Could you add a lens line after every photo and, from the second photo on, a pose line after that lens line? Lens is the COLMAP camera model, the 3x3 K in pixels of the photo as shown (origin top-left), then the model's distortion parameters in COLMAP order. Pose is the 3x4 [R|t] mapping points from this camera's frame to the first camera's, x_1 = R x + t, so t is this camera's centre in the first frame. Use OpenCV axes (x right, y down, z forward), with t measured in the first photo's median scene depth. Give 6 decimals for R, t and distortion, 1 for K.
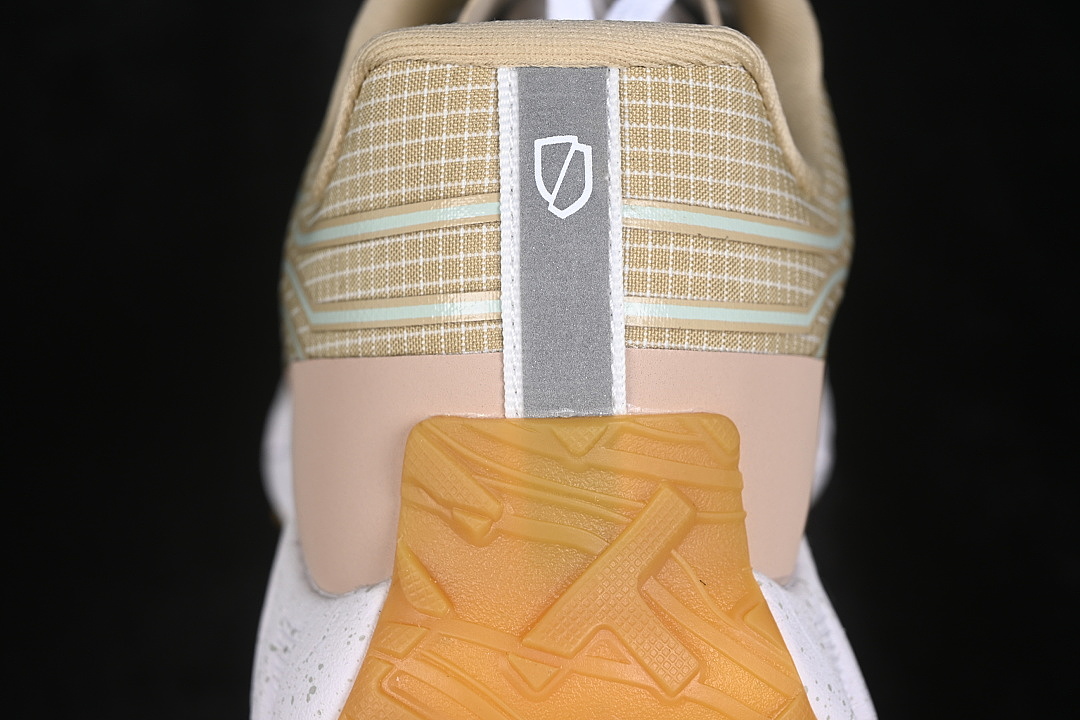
lens RADIAL K [[2387.6, 0, 538.9], [0, 2387.6, 359.5], [0, 0, 1]] dist [-0.082374, 0.000000]
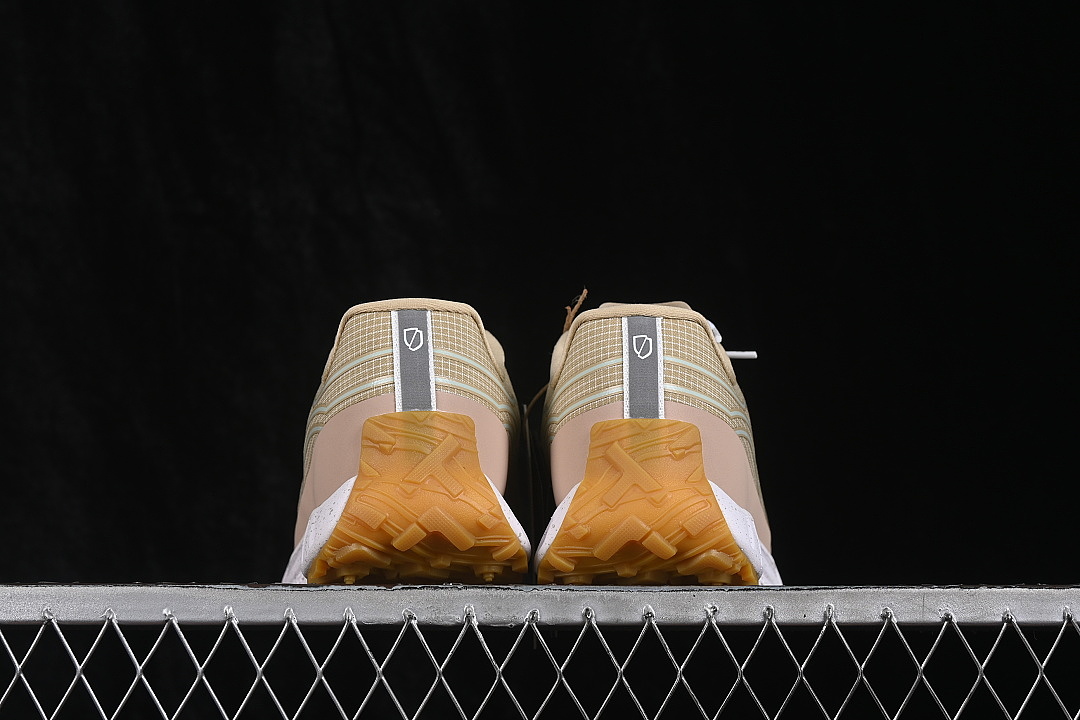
lens RADIAL K [[2387.6, 0, 539.5], [0, 2387.6, 360.2], [0, 0, 1]] dist [-0.082374, 0.000000]
pose [[0.997039, -0.019016, 0.074507, -0.056998], [0.048344, 0.908508, -0.415061, 1.225244], [-0.059797, 0.417434, 0.906738, -1.776603]]
